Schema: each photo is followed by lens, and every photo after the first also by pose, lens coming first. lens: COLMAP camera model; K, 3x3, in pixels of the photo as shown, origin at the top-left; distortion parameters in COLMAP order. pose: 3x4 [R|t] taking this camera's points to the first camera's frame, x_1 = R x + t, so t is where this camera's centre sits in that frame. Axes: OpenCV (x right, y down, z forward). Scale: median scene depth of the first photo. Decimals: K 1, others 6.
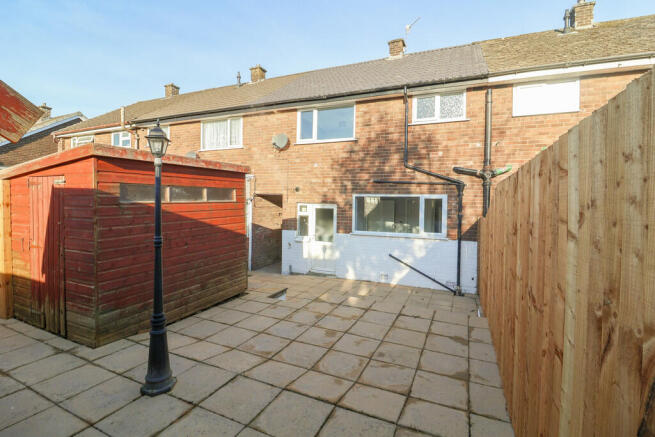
lens RADIAL K [[302.8, 0, 329.1], [0, 302.8, 214.1], [0, 0, 1]] dist [-0.017164, -0.002050]
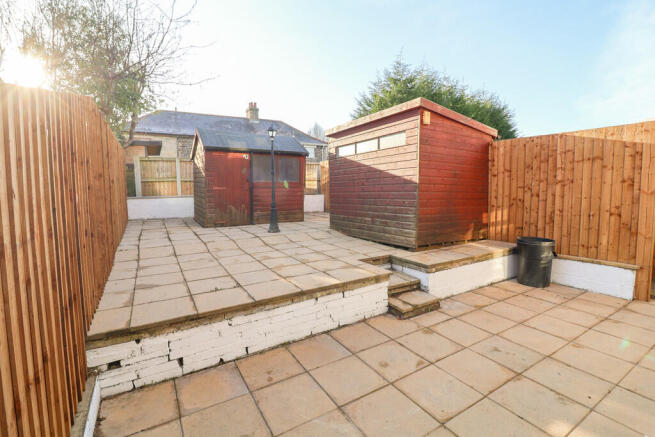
lens RADIAL K [[302.8, 0, 330.1], [0, 302.8, 213.6], [0, 0, 1]] dist [-0.017164, -0.002050]
pose [[-0.558533, 0.064556, -0.826966, 0.714637], [-0.030176, 0.994726, 0.098033, 0.100271], [0.828933, 0.079710, -0.553639, 1.621390]]
